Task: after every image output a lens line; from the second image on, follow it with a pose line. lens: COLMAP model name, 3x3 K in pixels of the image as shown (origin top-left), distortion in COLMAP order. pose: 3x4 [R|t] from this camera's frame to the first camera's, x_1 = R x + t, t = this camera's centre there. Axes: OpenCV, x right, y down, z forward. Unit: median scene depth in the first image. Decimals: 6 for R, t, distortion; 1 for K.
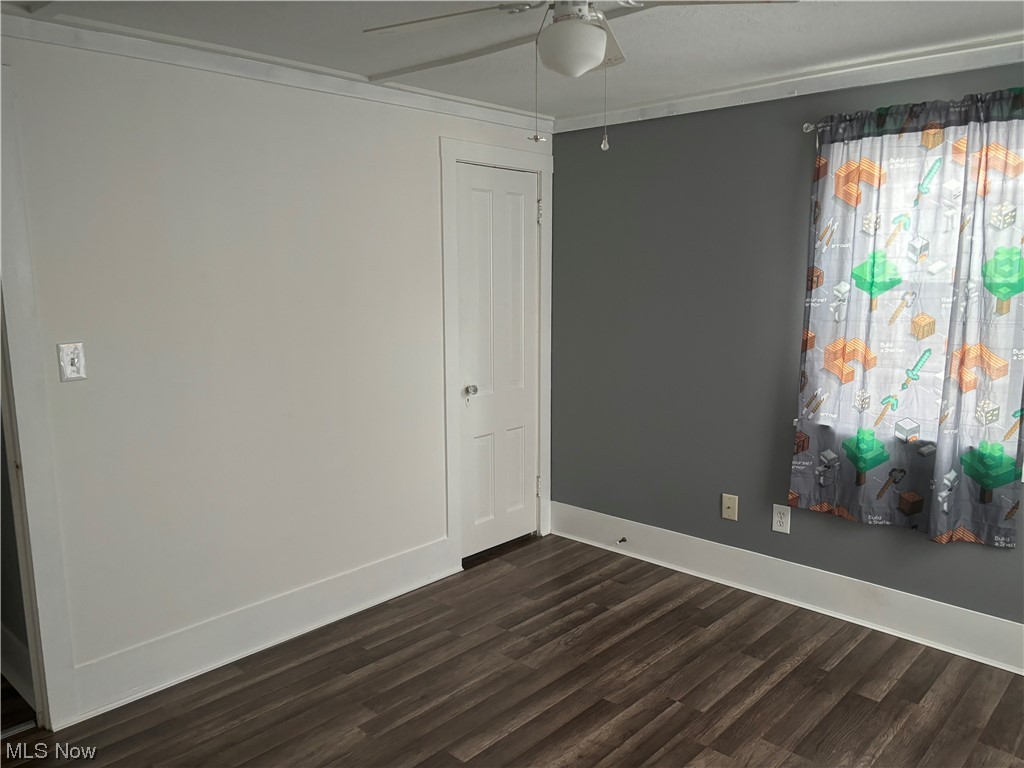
lens RADIAL K [[775.8, 0, 514.0], [0, 775.8, 389.0], [0, 0, 1]] dist [0.010685, -0.005968]
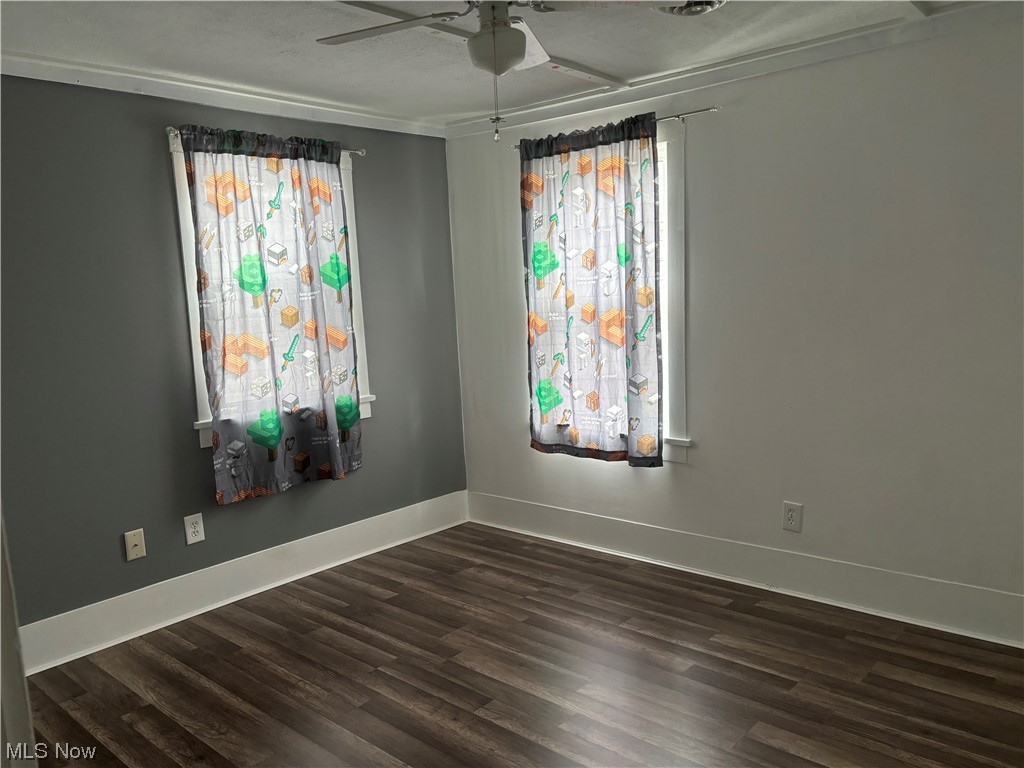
lens RADIAL K [[775.8, 0, 514.5], [0, 775.8, 383.6], [0, 0, 1]] dist [0.010685, -0.005968]
pose [[-0.028016, -0.119085, 0.992489, -0.673250], [0.199079, 0.972324, 0.122286, -0.053618], [-0.979583, 0.201010, -0.003533, 0.635479]]
